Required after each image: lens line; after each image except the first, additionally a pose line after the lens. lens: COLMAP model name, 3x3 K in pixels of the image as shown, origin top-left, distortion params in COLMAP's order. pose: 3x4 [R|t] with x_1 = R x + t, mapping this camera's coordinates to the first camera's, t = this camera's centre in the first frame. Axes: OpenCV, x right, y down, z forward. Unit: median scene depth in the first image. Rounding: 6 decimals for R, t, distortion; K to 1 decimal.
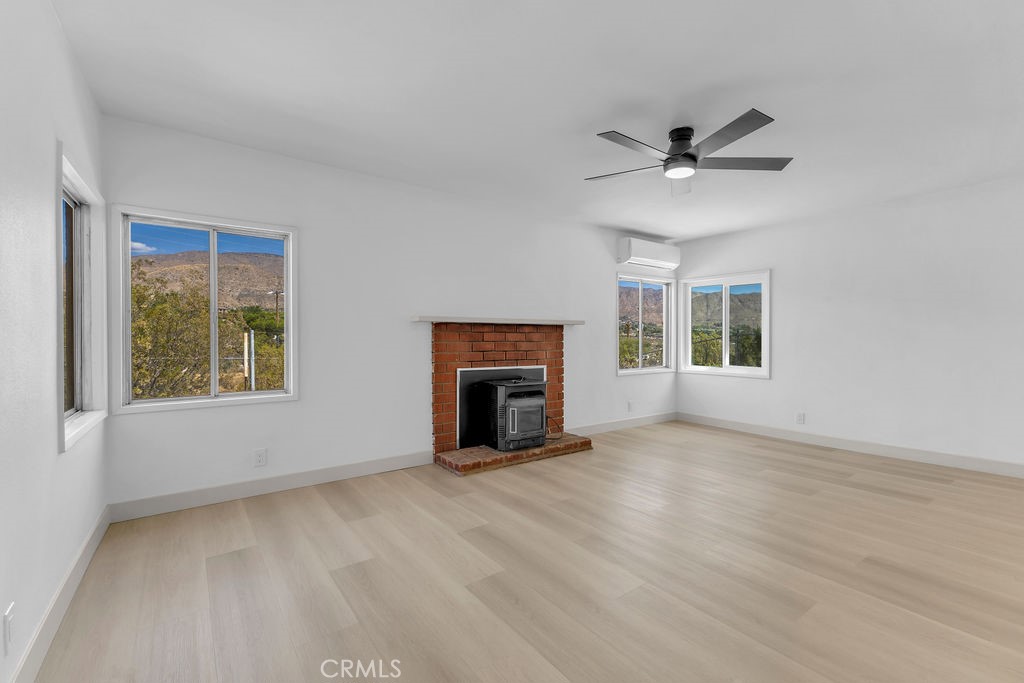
lens RADIAL K [[445.5, 0, 517.6], [0, 445.5, 339.3], [0, 0, 1]] dist [0.012312, 0.000274]
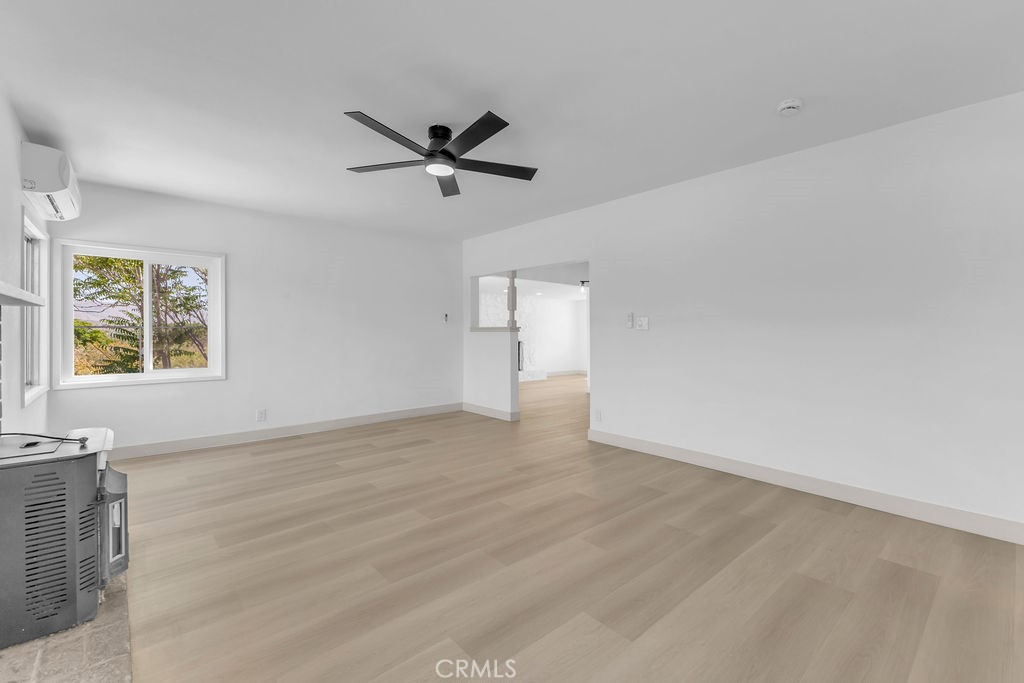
lens RADIAL K [[445.5, 0, 513.7], [0, 445.5, 333.5], [0, 0, 1]] dist [0.012312, 0.000274]
pose [[-0.086264, -0.005024, 0.996260, -0.381226], [0.004171, 0.999977, 0.005404, -0.004206], [-0.996264, 0.004622, -0.086241, 0.539457]]
